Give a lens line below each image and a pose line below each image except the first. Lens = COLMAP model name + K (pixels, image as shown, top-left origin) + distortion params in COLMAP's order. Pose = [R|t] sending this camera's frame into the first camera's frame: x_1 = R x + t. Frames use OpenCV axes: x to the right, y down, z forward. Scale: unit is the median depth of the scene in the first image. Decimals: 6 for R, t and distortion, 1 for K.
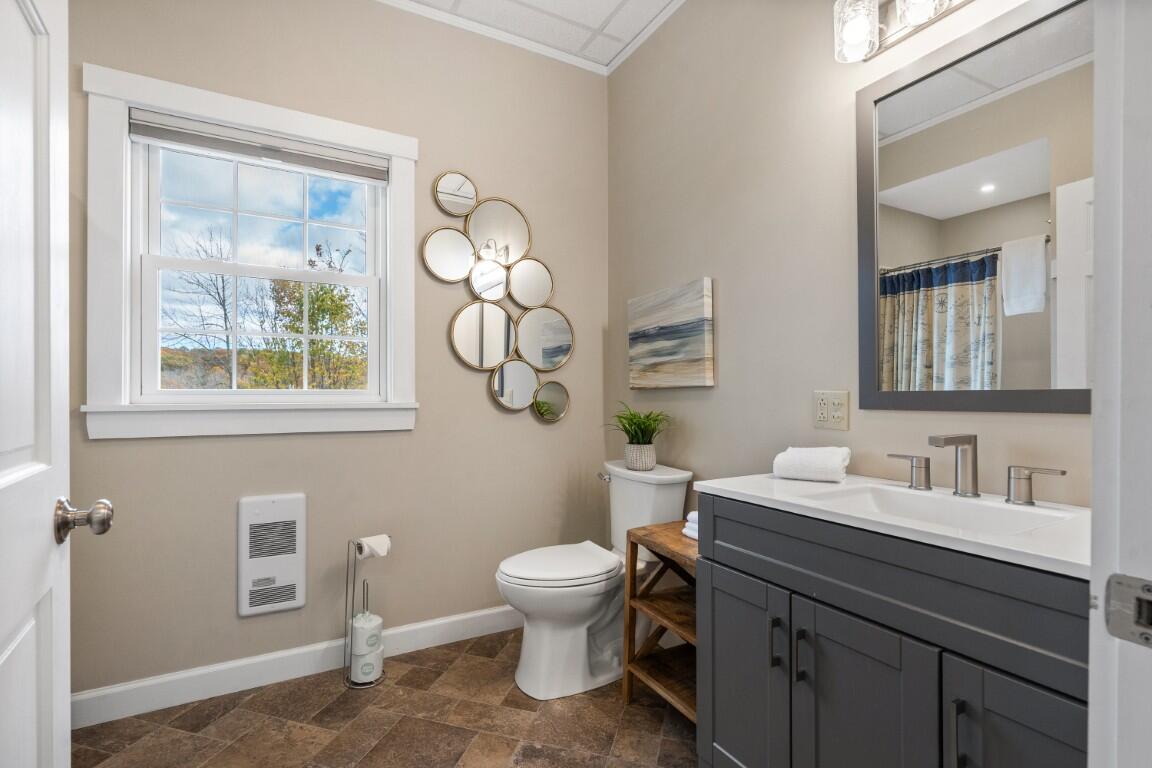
lens RADIAL K [[558.7, 0, 576.7], [0, 558.7, 383.1], [0, 0, 1]] dist [-0.000109, 0.000064]
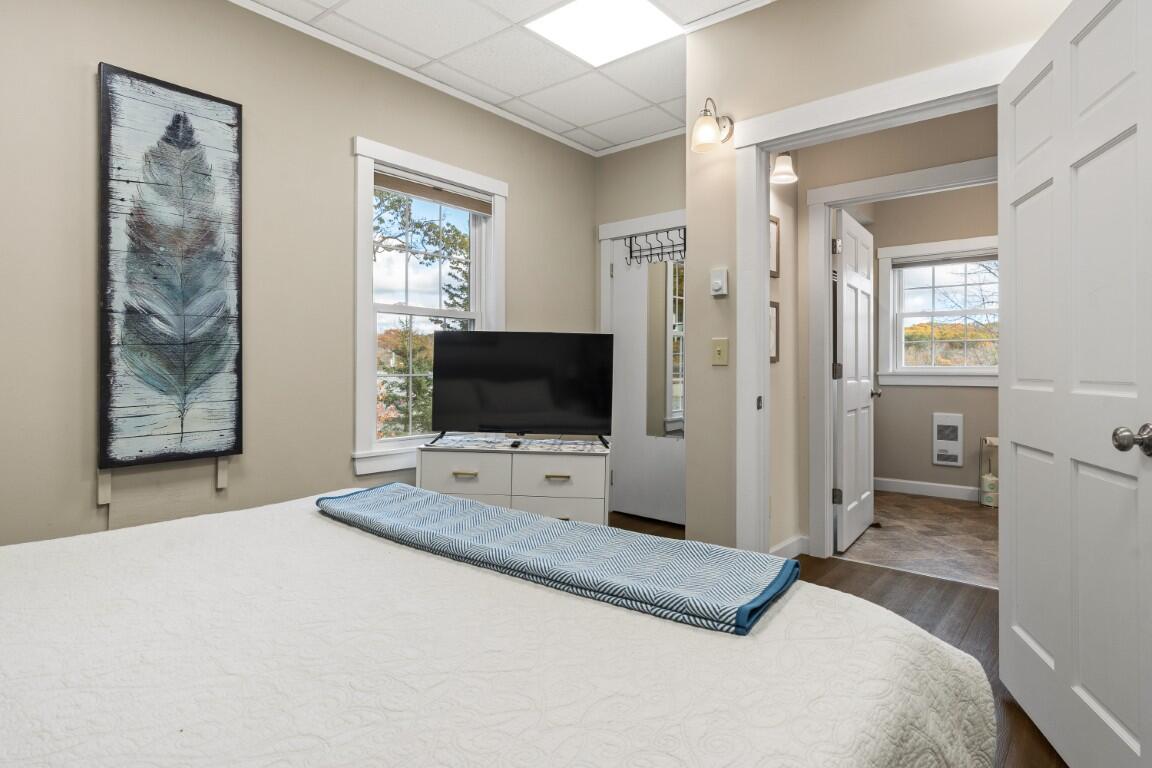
lens RADIAL K [[621.0, 0, 574.6], [0, 621.0, 373.6], [0, 0, 1]] dist [0.000434, 0.000053]
pose [[0.376140, 0.013130, -0.926470, 1.224855], [0.004156, 0.999866, 0.015857, -0.005892], [0.926554, -0.009815, 0.376035, -1.350667]]
